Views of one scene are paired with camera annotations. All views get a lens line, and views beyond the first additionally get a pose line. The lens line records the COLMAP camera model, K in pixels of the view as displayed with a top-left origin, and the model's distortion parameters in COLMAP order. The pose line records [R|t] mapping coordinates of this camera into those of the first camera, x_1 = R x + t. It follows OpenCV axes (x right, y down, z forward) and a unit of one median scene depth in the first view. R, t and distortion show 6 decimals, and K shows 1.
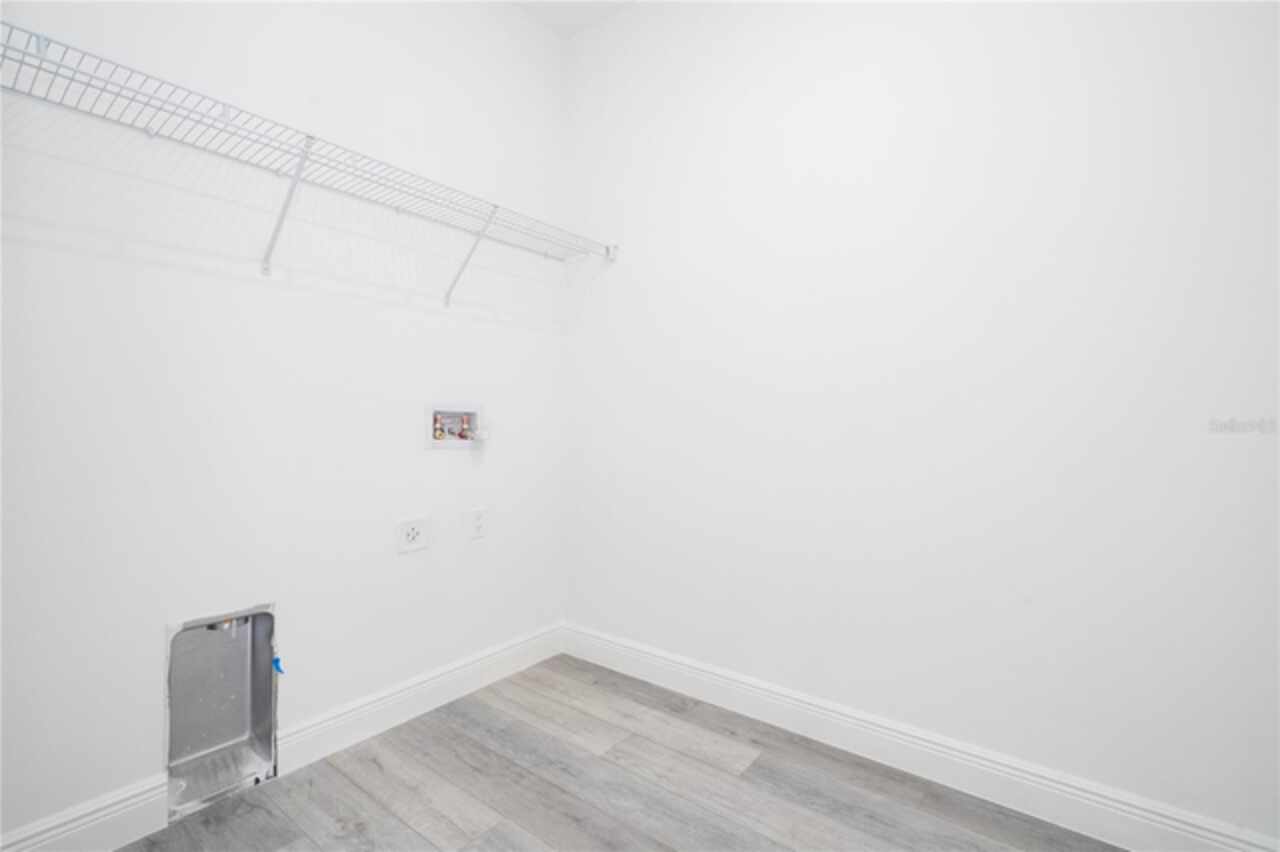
lens RADIAL K [[570.5, 0, 633.6], [0, 570.5, 424.7], [0, 0, 1]] dist [-0.001236, 0.000018]
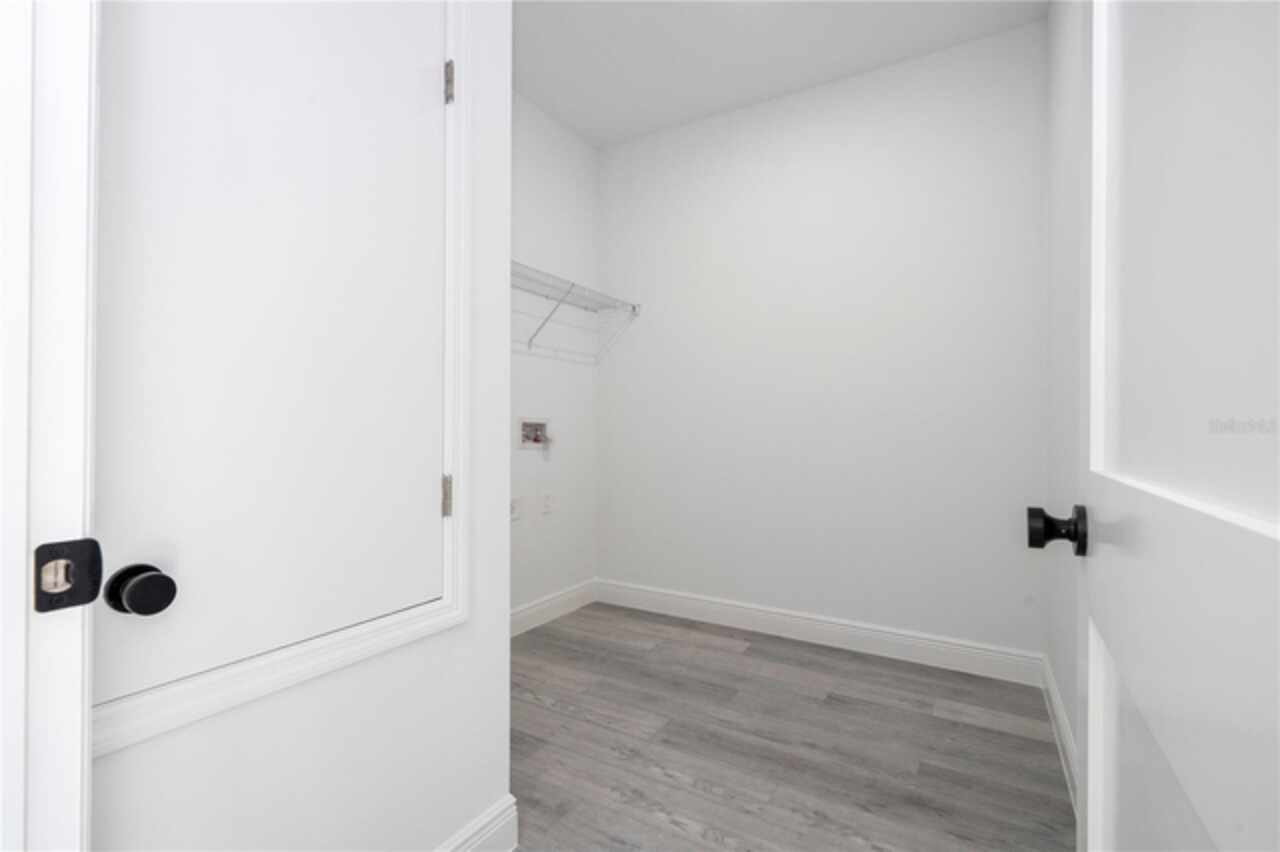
lens RADIAL K [[570.5, 0, 633.6], [0, 570.5, 424.7], [0, 0, 1]] dist [-0.001236, 0.000018]
pose [[0.992465, 0.000920, 0.122522, -0.245233], [0.001179, 0.999854, -0.017061, 0.006093], [-0.122520, 0.017077, 0.992319, -0.437613]]
